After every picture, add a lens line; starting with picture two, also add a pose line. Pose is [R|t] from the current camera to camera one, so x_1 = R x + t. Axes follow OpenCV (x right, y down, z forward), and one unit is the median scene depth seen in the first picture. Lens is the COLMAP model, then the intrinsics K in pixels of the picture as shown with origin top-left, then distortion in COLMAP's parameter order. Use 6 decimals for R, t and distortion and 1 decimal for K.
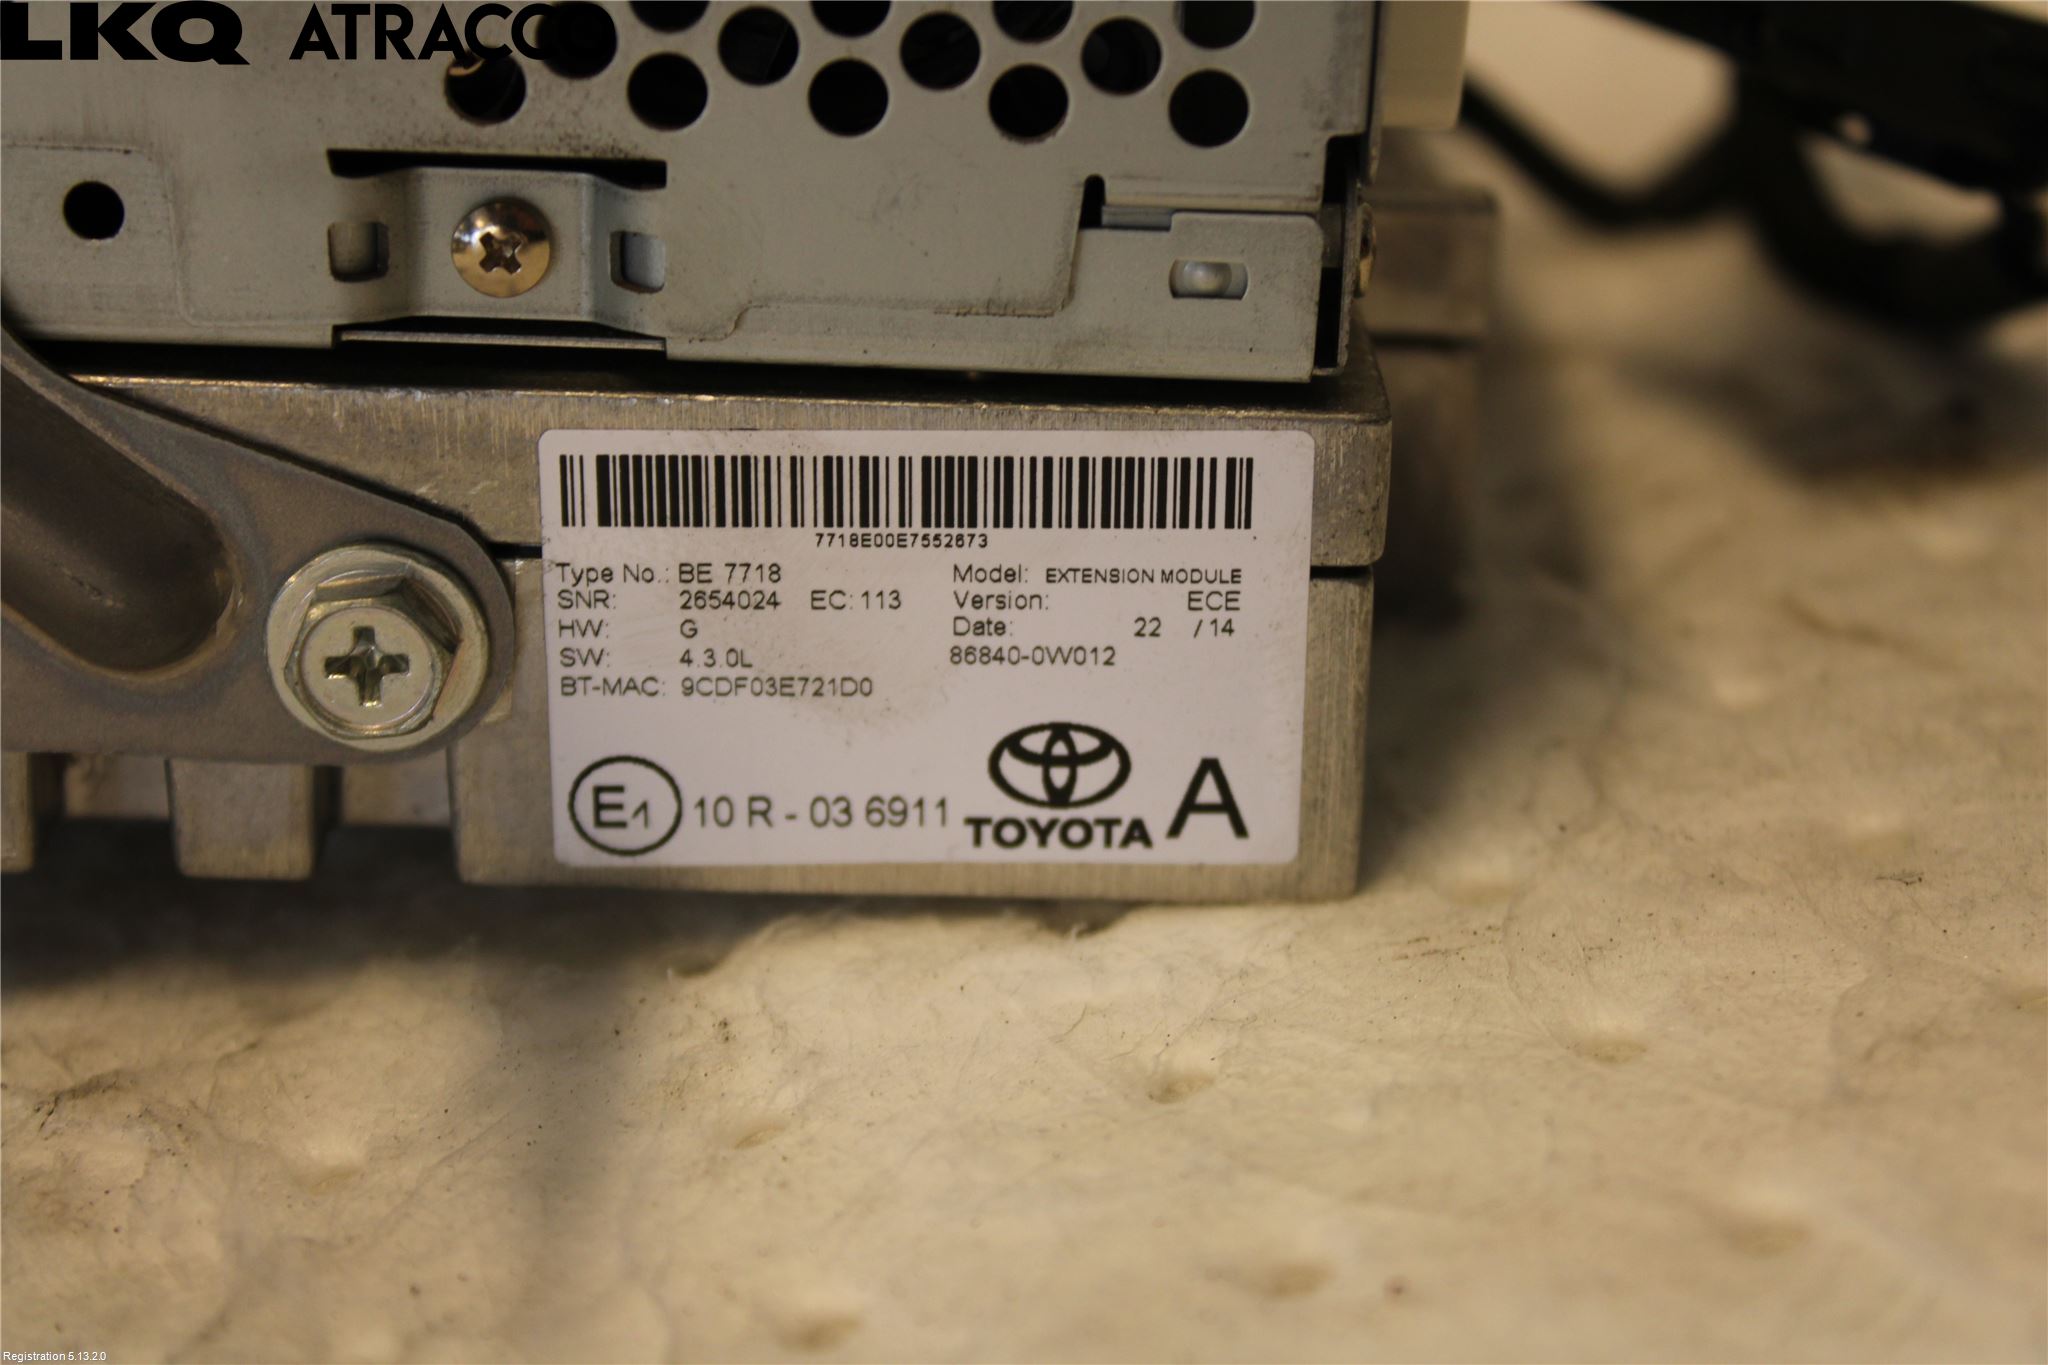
lens RADIAL K [[4475.9, 0, 1024.0], [0, 4475.9, 682.5], [0, 0, 1]] dist [0.012928, 0.451374]
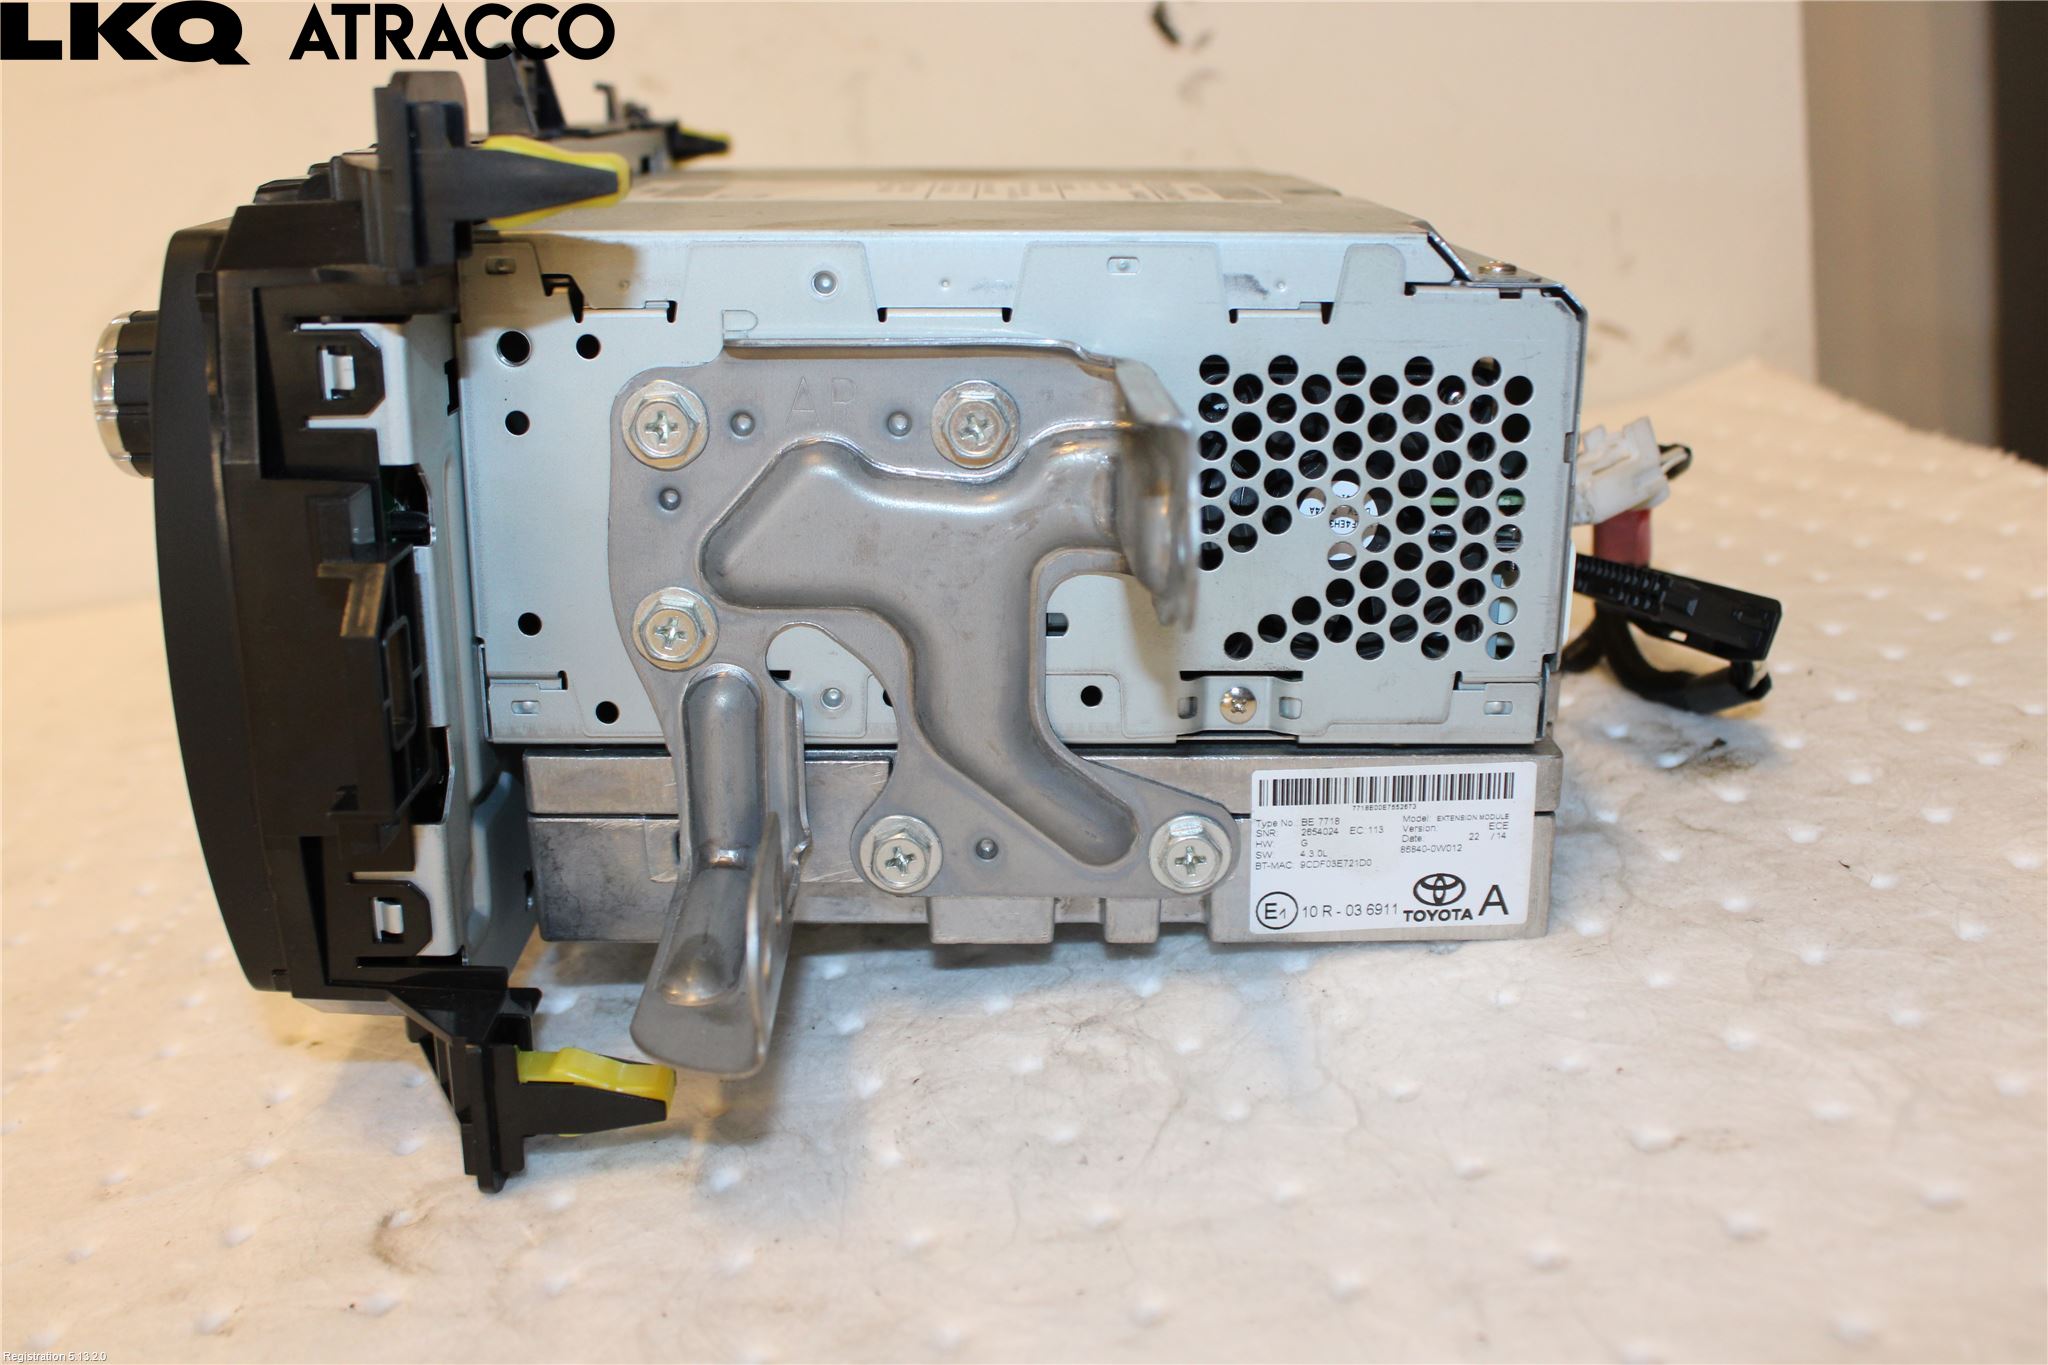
lens RADIAL K [[2170.9, 0, 1024.0], [0, 2170.9, 682.5], [0, 0, 1]] dist [-0.111708, 0.024899]
pose [[0.999406, -0.032275, -0.012051, -0.225454], [0.031097, 0.995663, -0.087679, 0.000807], [0.014828, 0.087252, 0.996076, -0.303111]]
